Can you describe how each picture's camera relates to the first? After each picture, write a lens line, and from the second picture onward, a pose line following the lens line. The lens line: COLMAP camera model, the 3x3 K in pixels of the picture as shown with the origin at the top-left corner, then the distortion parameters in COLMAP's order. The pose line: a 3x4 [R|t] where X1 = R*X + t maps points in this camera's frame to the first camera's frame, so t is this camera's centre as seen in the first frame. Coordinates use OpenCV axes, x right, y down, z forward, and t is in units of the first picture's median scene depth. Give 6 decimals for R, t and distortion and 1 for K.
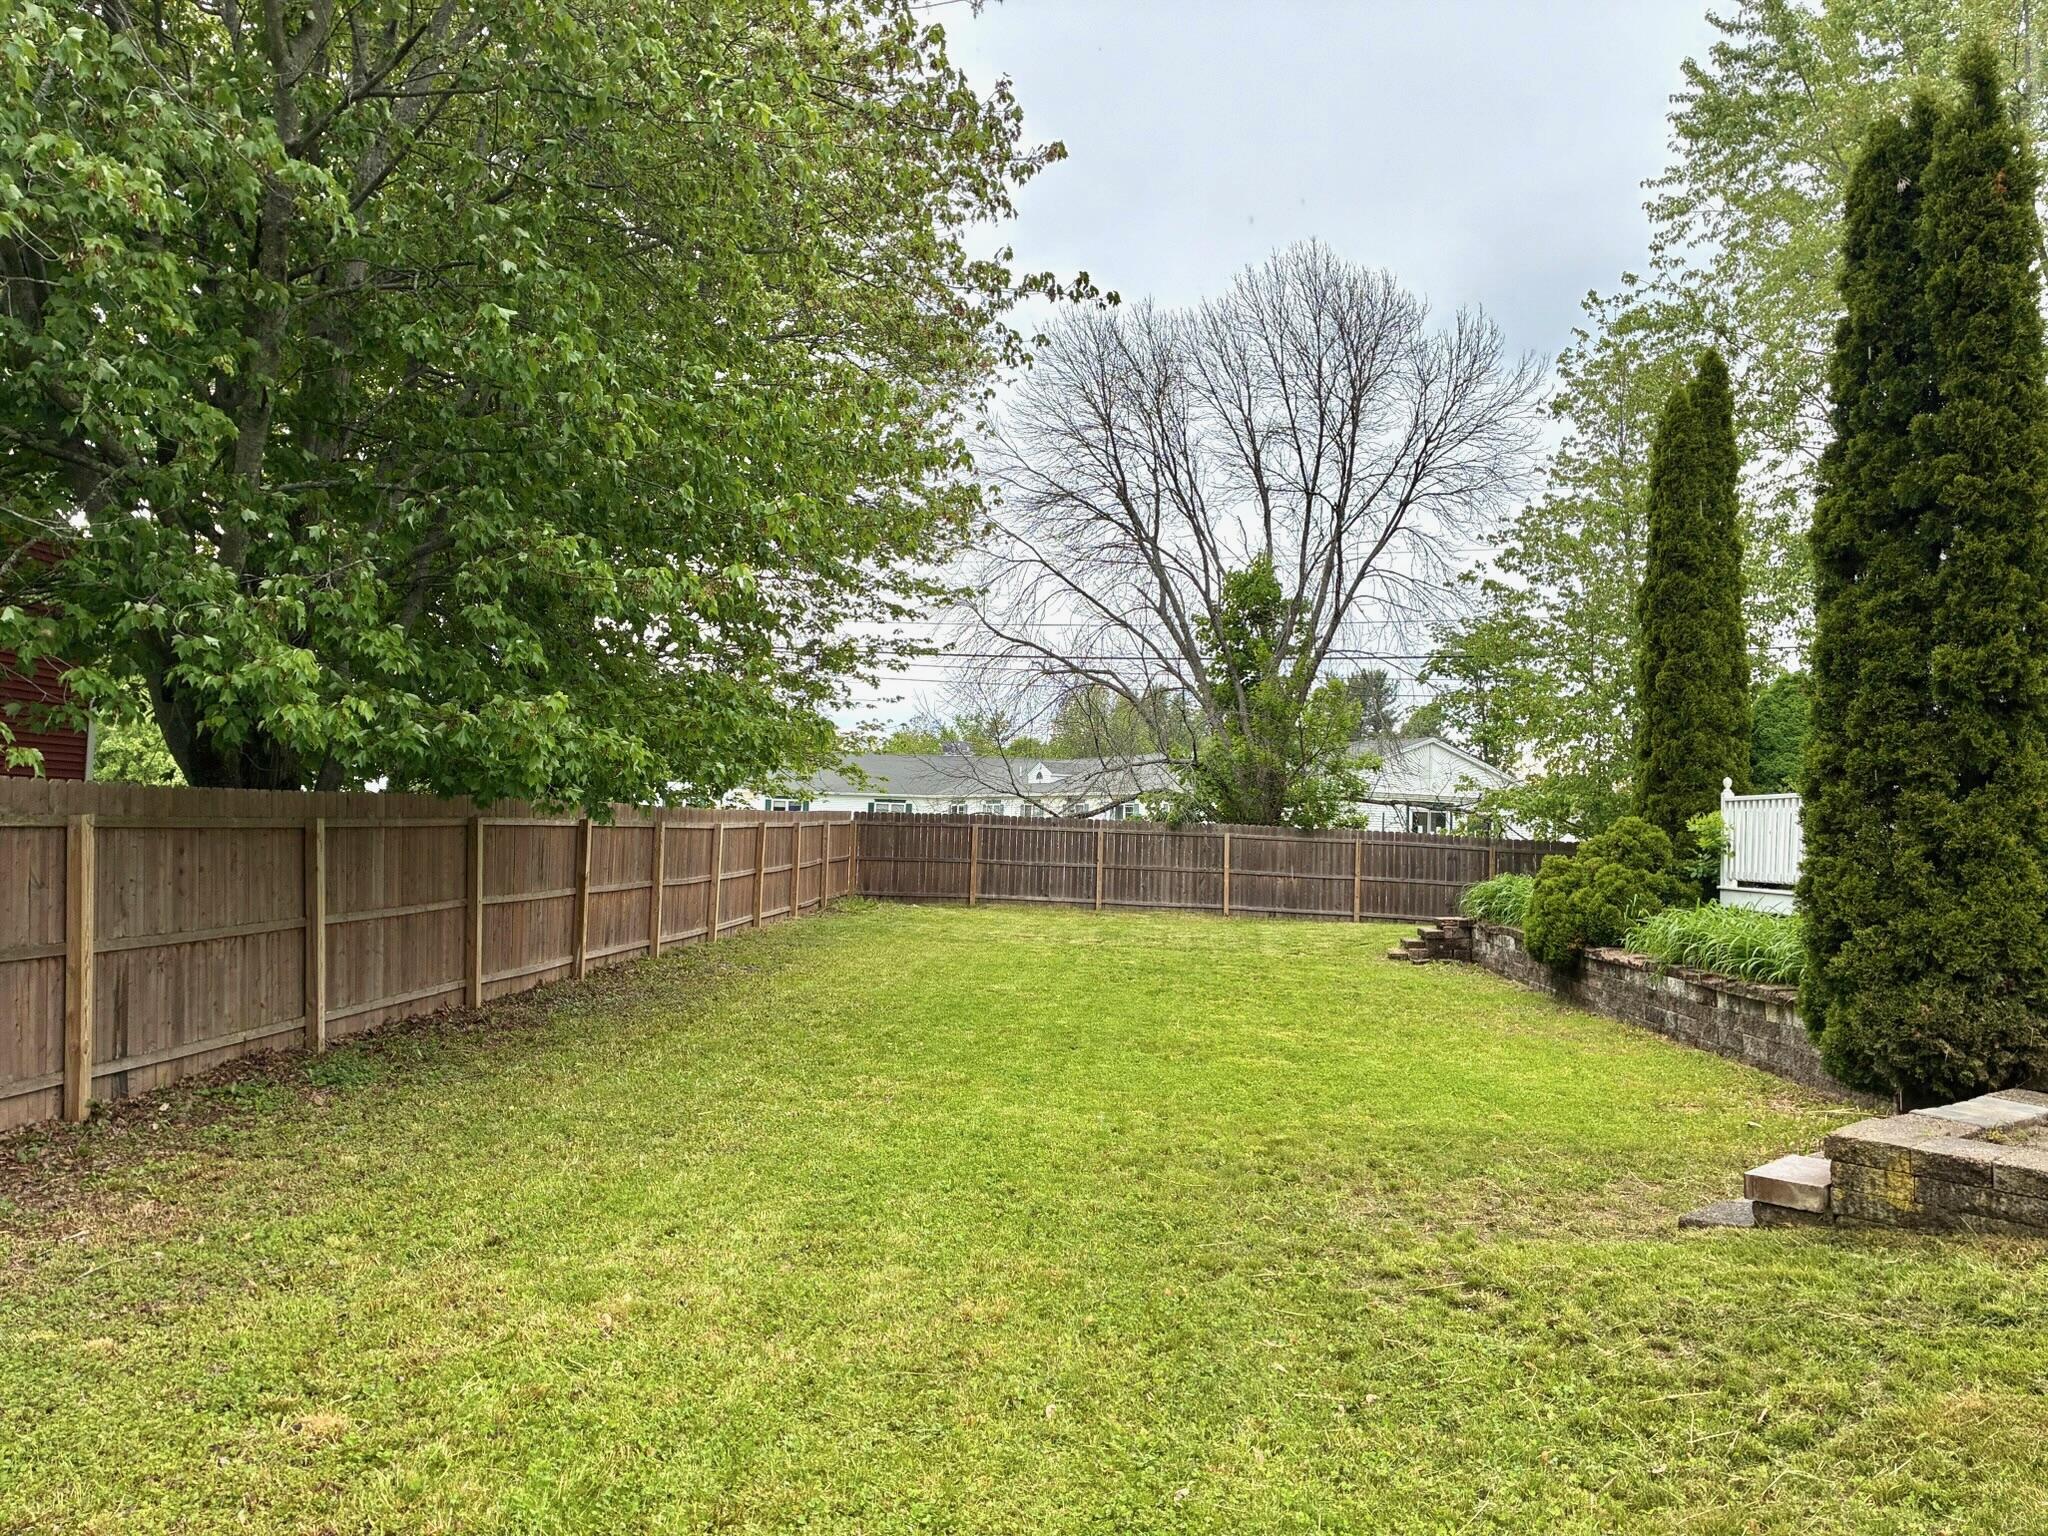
lens RADIAL K [[1547.6, 0, 1023.0], [0, 1547.6, 754.6], [0, 0, 1]] dist [0.045120, -0.046018]
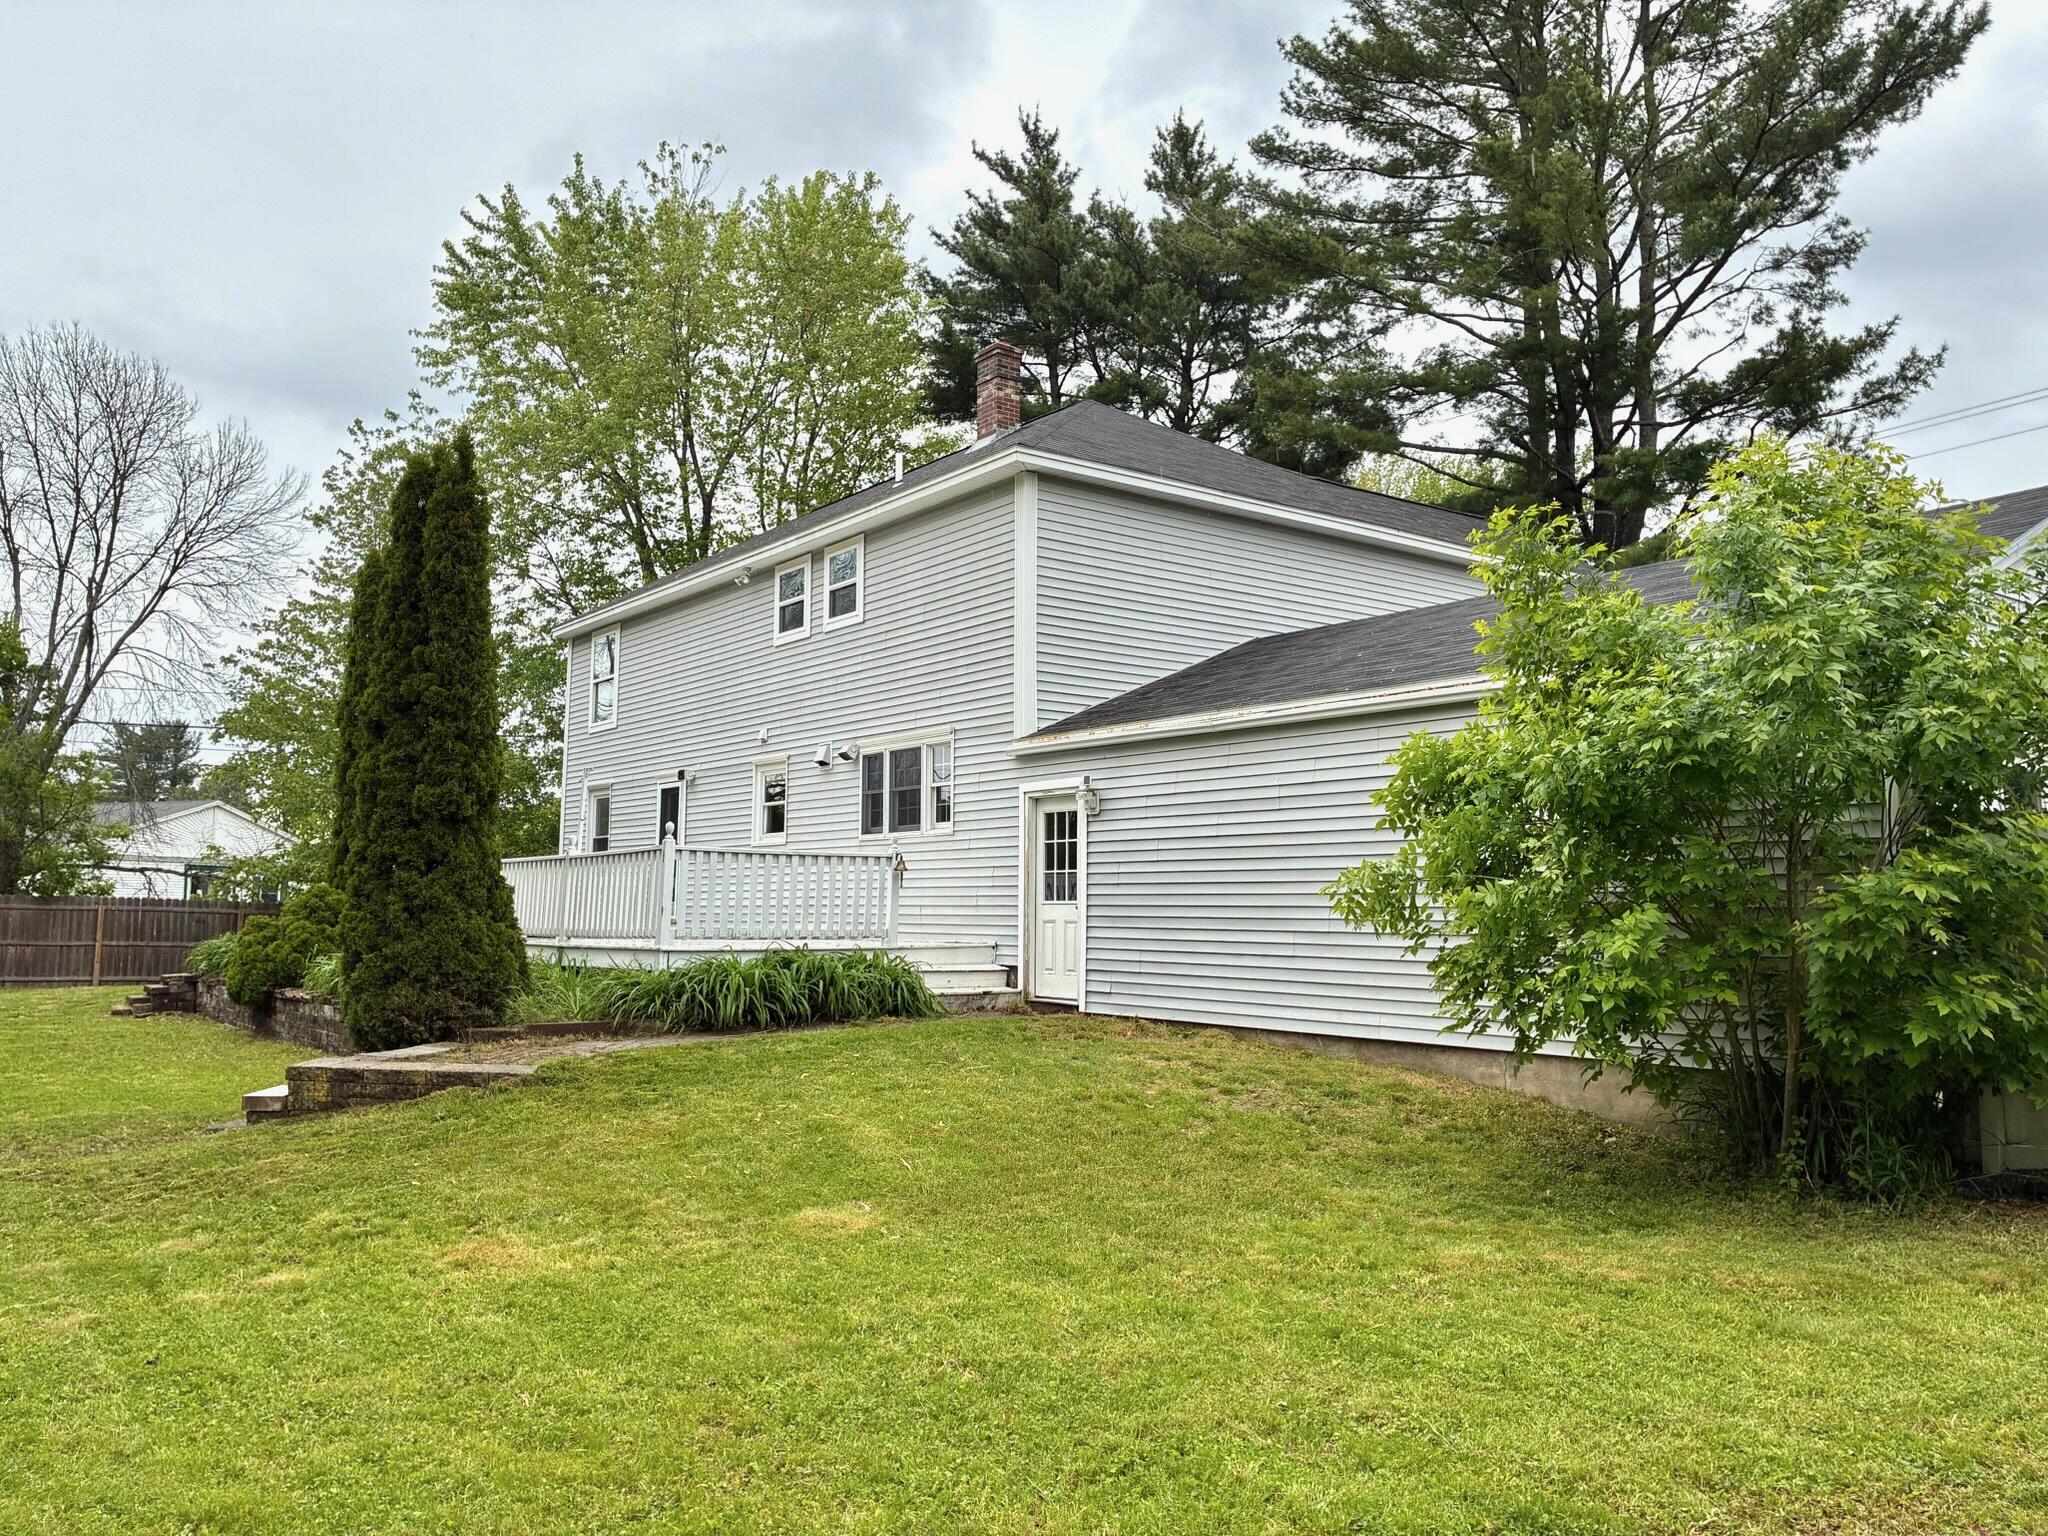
lens RADIAL K [[1547.6, 0, 1023.0], [0, 1547.6, 754.6], [0, 0, 1]] dist [0.045120, -0.046018]
pose [[0.753452, 0.041929, 0.656164, -0.008325], [-0.017114, 0.998877, -0.044177, -0.010252], [-0.657280, 0.022056, 0.753324, -0.186274]]
